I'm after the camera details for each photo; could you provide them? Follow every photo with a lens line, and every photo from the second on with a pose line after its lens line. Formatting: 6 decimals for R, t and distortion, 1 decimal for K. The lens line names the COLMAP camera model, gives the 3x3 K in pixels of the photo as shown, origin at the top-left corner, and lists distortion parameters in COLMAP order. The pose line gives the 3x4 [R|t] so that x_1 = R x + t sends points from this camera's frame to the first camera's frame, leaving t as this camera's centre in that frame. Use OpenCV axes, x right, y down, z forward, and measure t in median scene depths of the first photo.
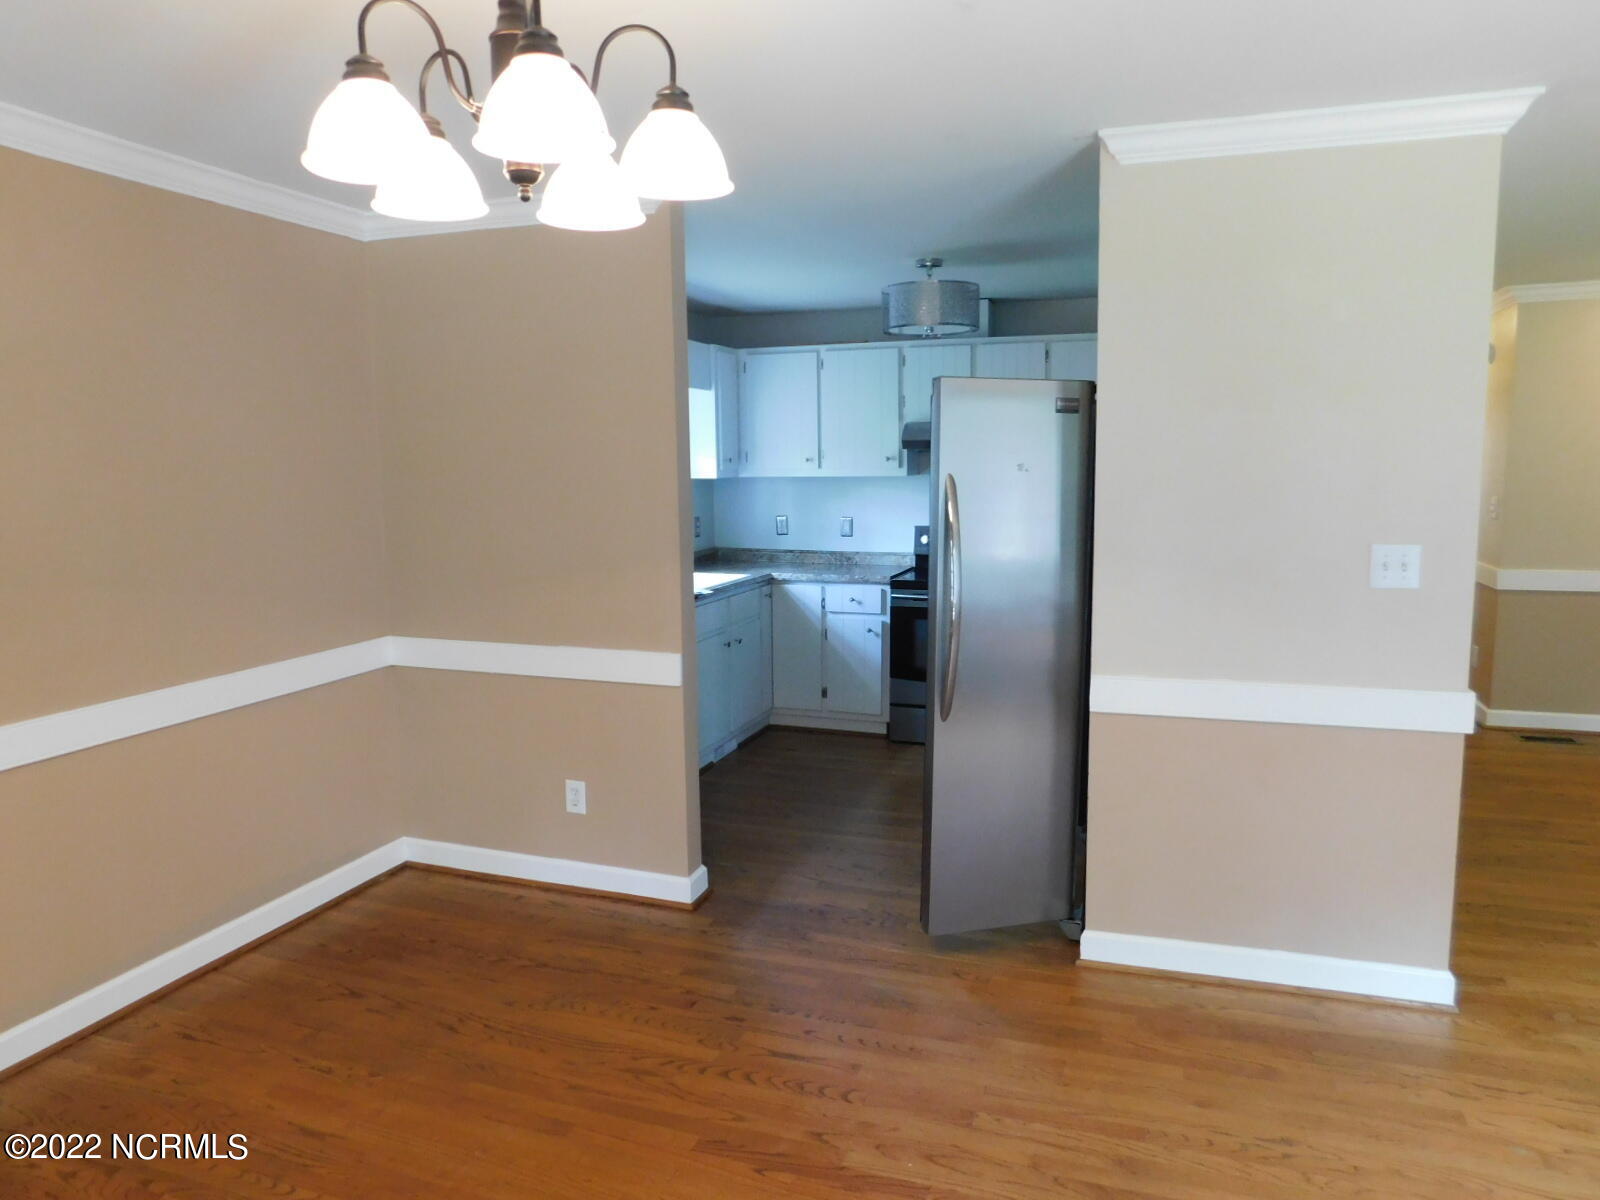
lens RADIAL K [[1051.1, 0, 802.9], [0, 1051.1, 610.3], [0, 0, 1]] dist [-0.037088, 0.016394]
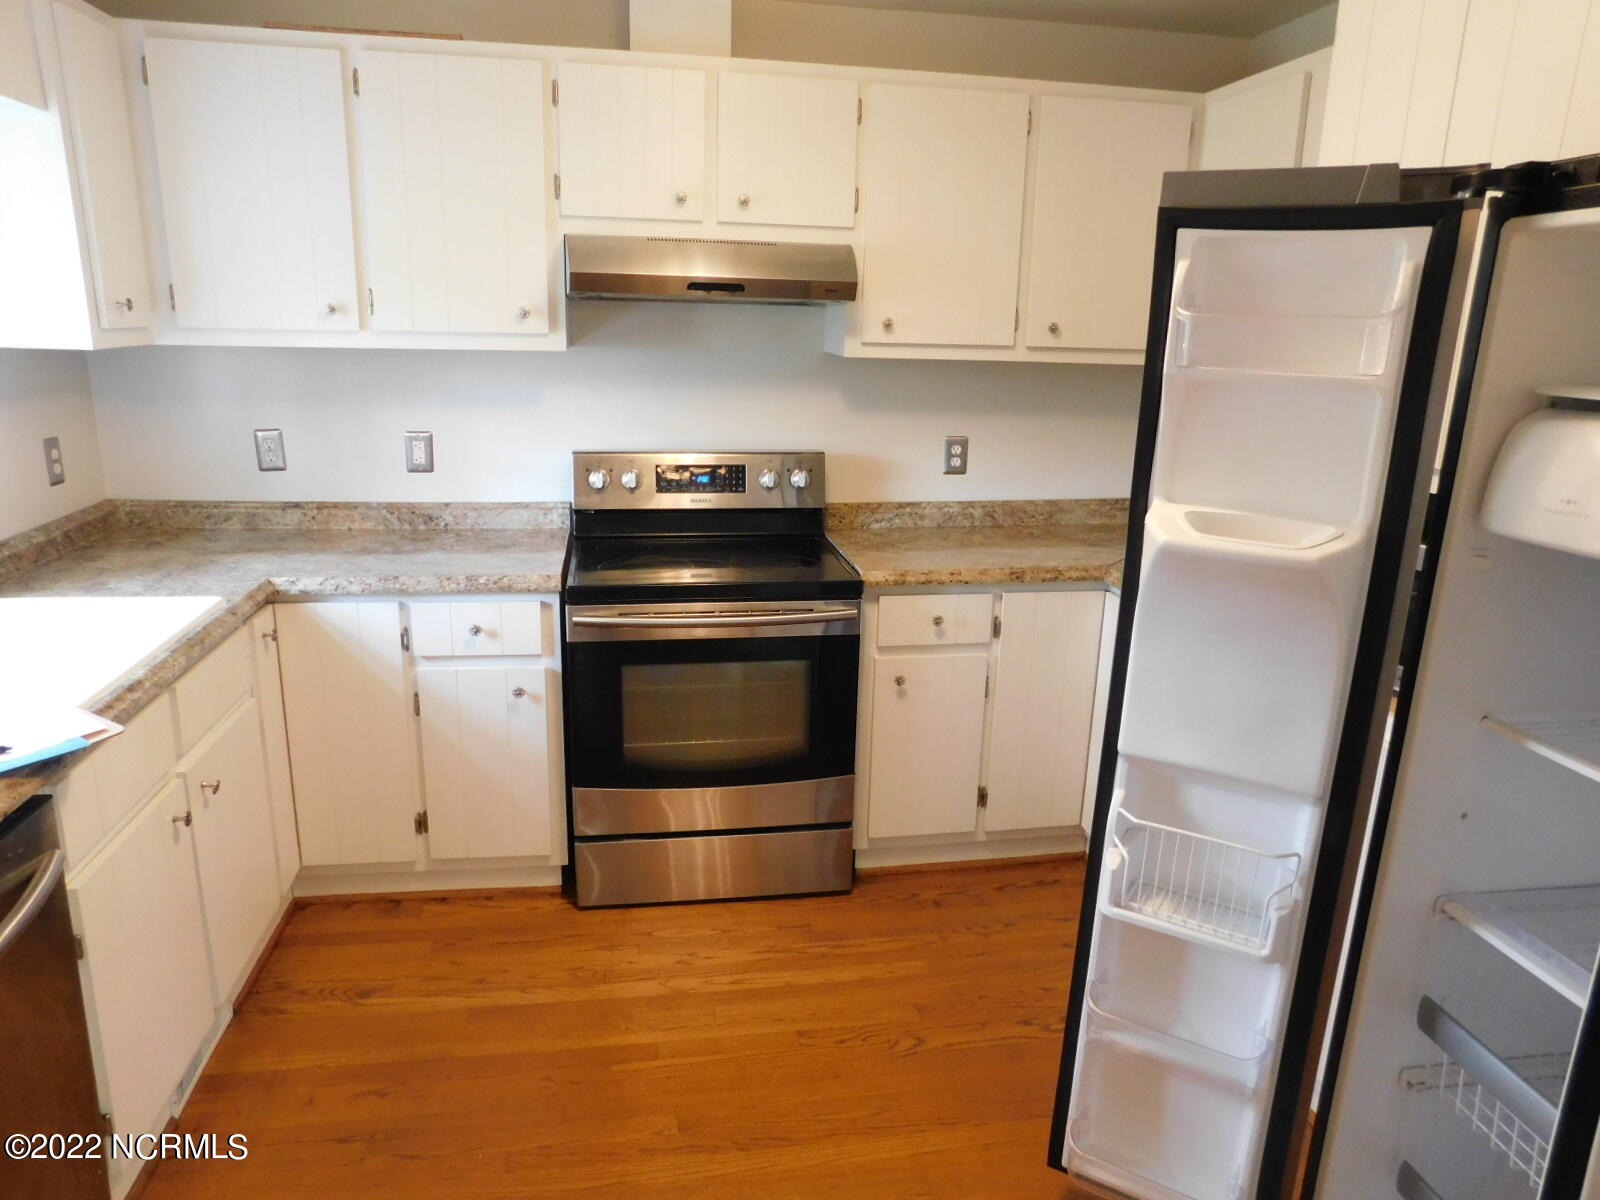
lens RADIAL K [[1051.1, 0, 789.1], [0, 1051.1, 594.8], [0, 0, 1]] dist [-0.037088, 0.016394]
pose [[0.877395, -0.092385, 0.470789, -0.045088], [0.030604, 0.990064, 0.137249, -0.080891], [-0.478791, -0.106014, 0.871504, 0.529214]]
